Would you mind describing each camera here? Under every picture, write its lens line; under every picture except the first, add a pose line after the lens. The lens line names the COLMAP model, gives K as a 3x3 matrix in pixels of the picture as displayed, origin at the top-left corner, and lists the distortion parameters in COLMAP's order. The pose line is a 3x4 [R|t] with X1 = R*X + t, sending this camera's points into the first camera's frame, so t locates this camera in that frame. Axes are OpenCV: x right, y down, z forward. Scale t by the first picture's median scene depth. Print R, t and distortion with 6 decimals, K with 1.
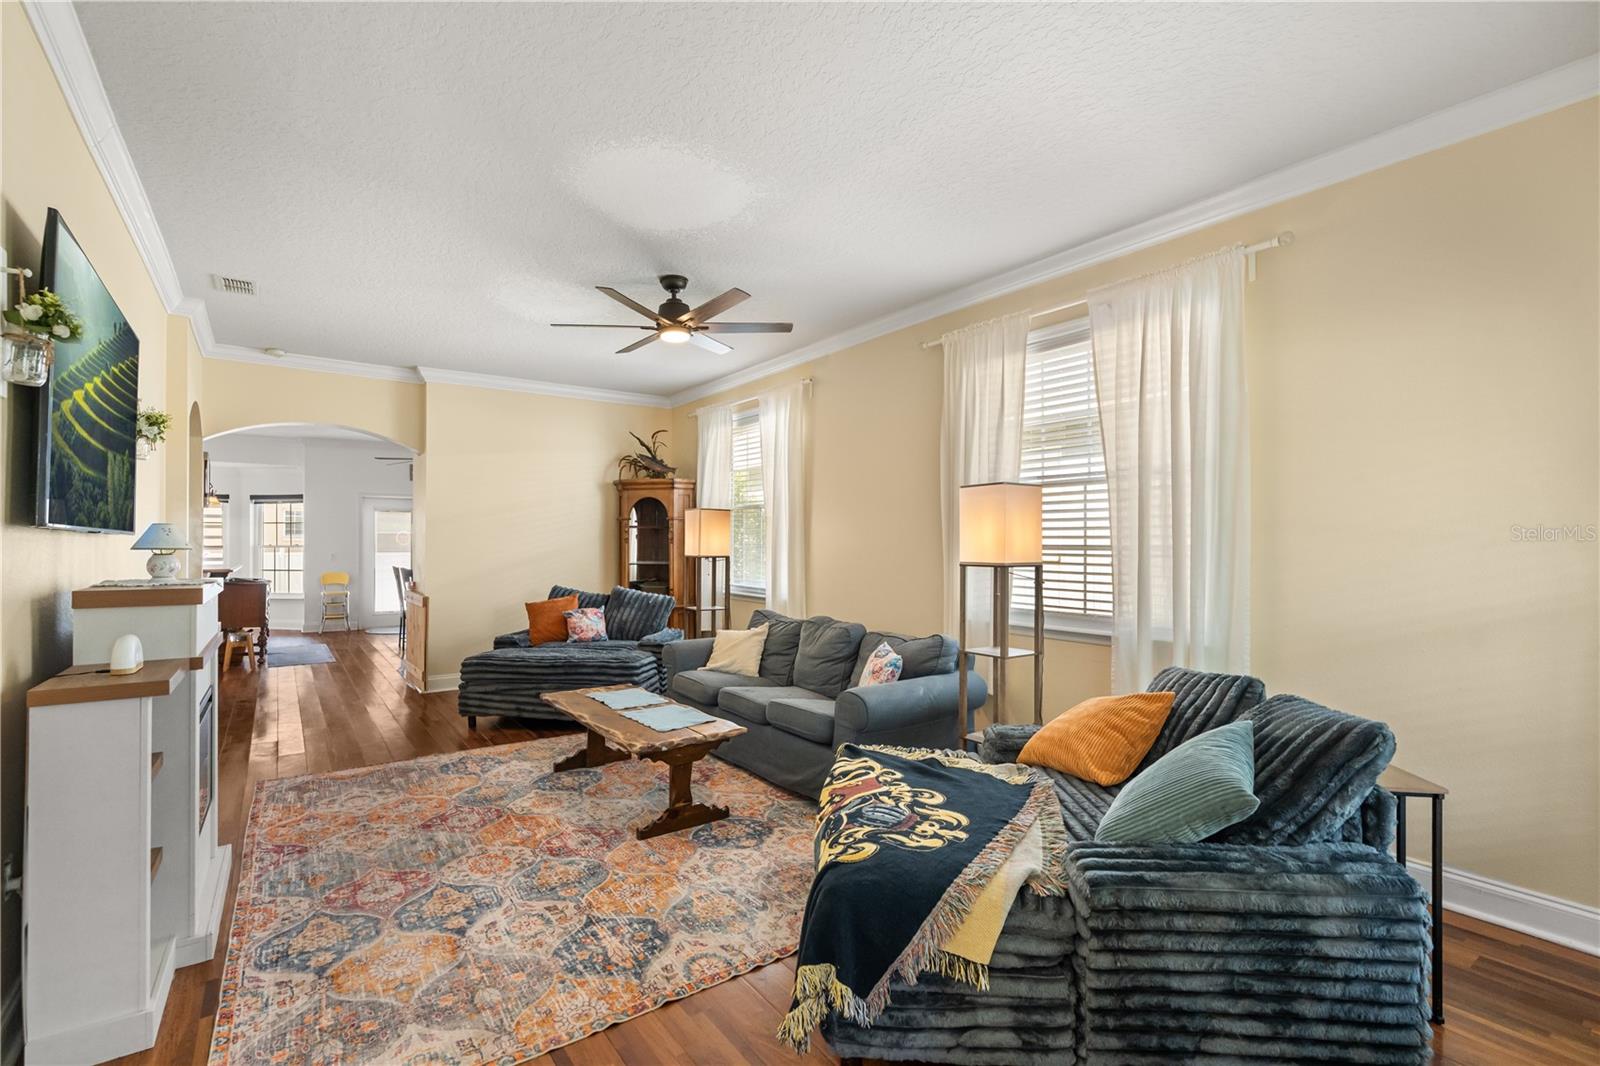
lens RADIAL K [[733.6, 0, 808.5], [0, 733.6, 540.2], [0, 0, 1]] dist [-0.012580, 0.005024]
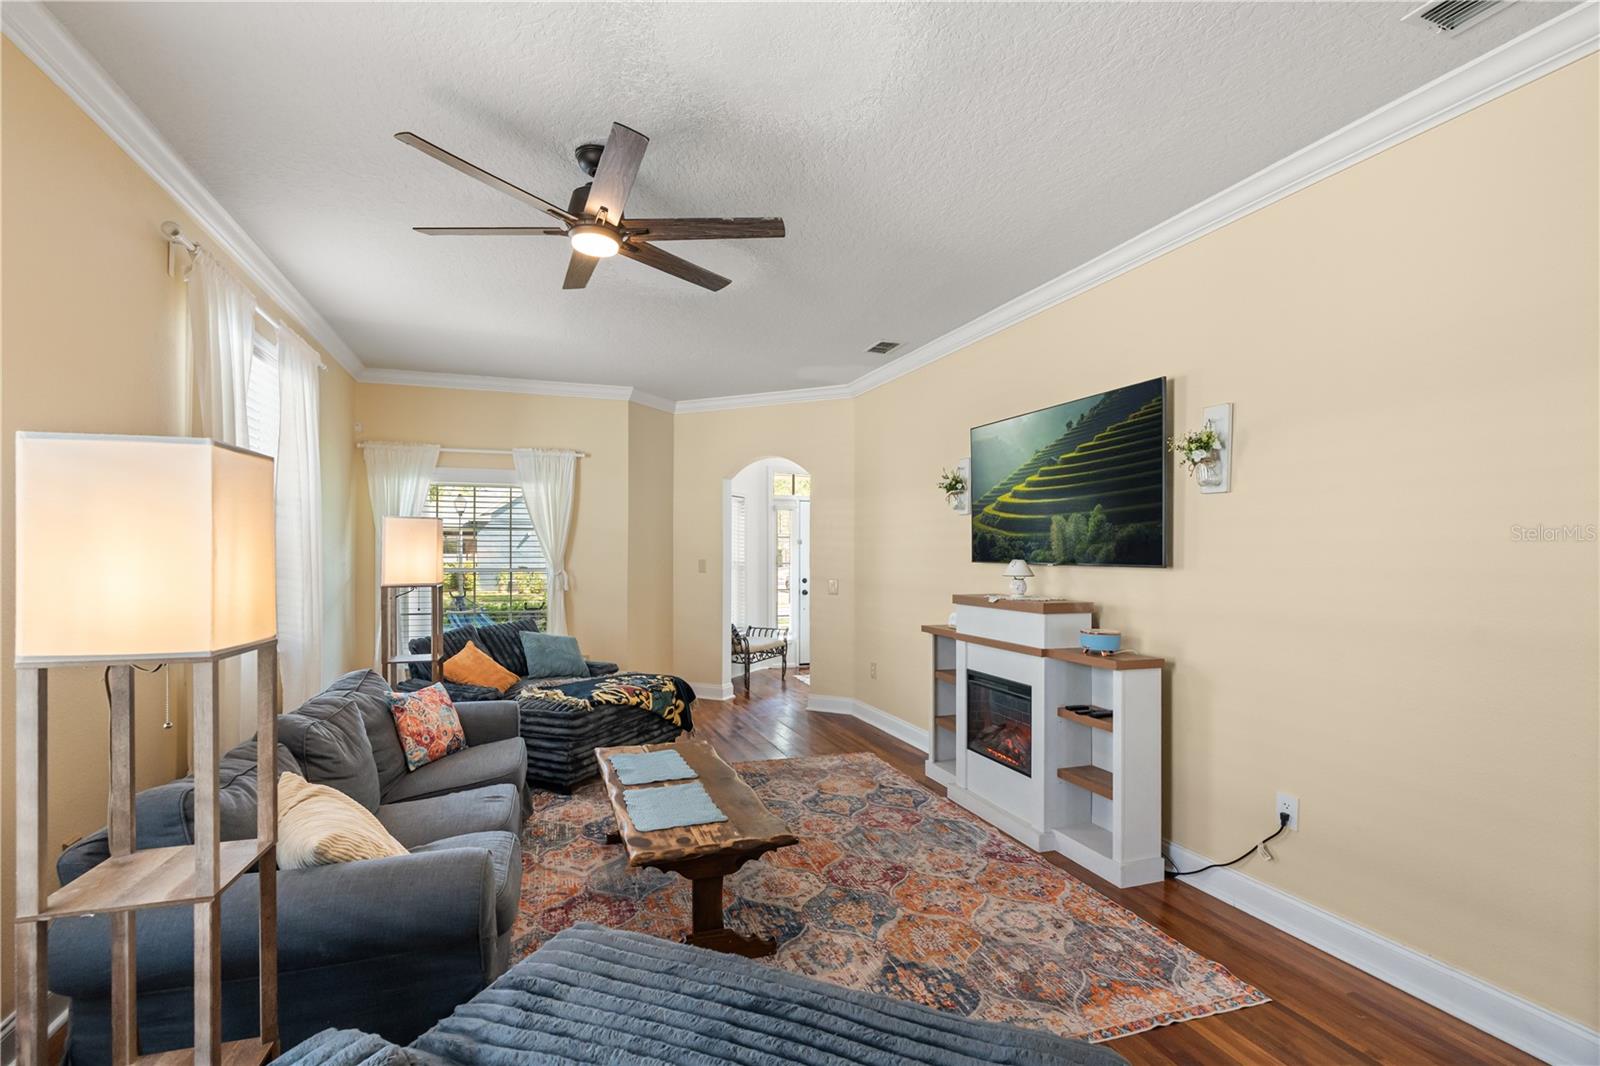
lens RADIAL K [[733.6, 0, 797.8], [0, 733.6, 549.3], [0, 0, 1]] dist [-0.012580, 0.005024]
pose [[-0.959063, -0.009679, 0.283026, -0.786542], [-0.015345, 0.999724, -0.017810, -0.006517], [-0.282776, -0.021424, -0.958947, 2.327645]]
